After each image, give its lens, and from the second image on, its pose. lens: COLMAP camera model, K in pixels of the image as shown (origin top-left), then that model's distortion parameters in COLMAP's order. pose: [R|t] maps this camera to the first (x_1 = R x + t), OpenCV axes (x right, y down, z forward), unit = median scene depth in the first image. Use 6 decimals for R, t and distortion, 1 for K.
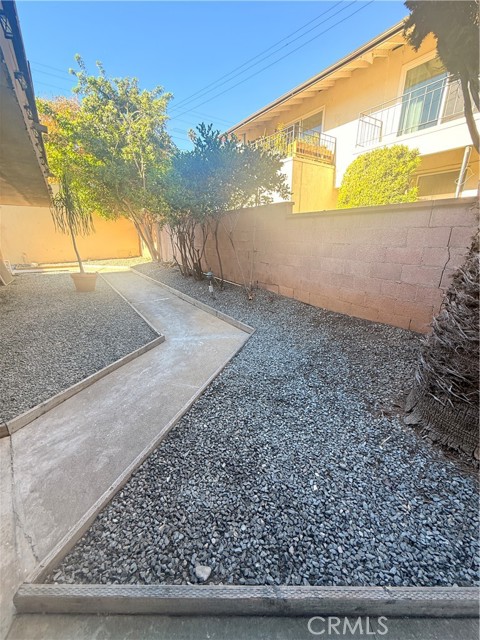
lens RADIAL K [[254.5, 0, 237.6], [0, 254.5, 319.1], [0, 0, 1]] dist [-0.002607, -0.000308]
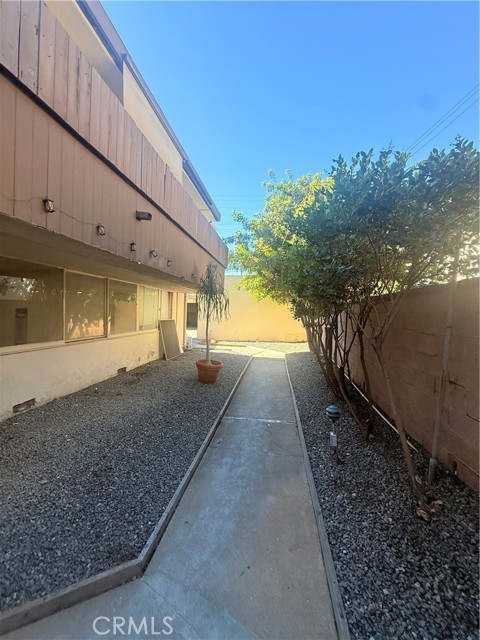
lens RADIAL K [[254.5, 0, 239.6], [0, 254.5, 318.2], [0, 0, 1]] dist [-0.002607, -0.000308]
pose [[0.748328, 0.035766, -0.662363, 0.064338], [-0.236423, 0.947348, -0.215953, -0.159593], [0.619765, 0.318202, 0.717383, 0.381301]]
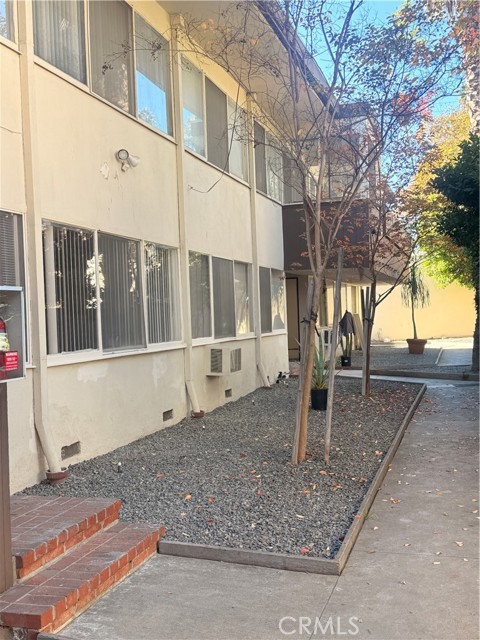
lens RADIAL K [[739.4, 0, 239.2], [0, 739.4, 319.8], [0, 0, 1]] dist [0.024032, 0.000000]
pose [[0.636133, -0.008642, -0.771531, 1.558703], [-0.224289, 0.954687, -0.195622, 0.604220], [0.738261, 0.297487, 0.605370, -1.750678]]
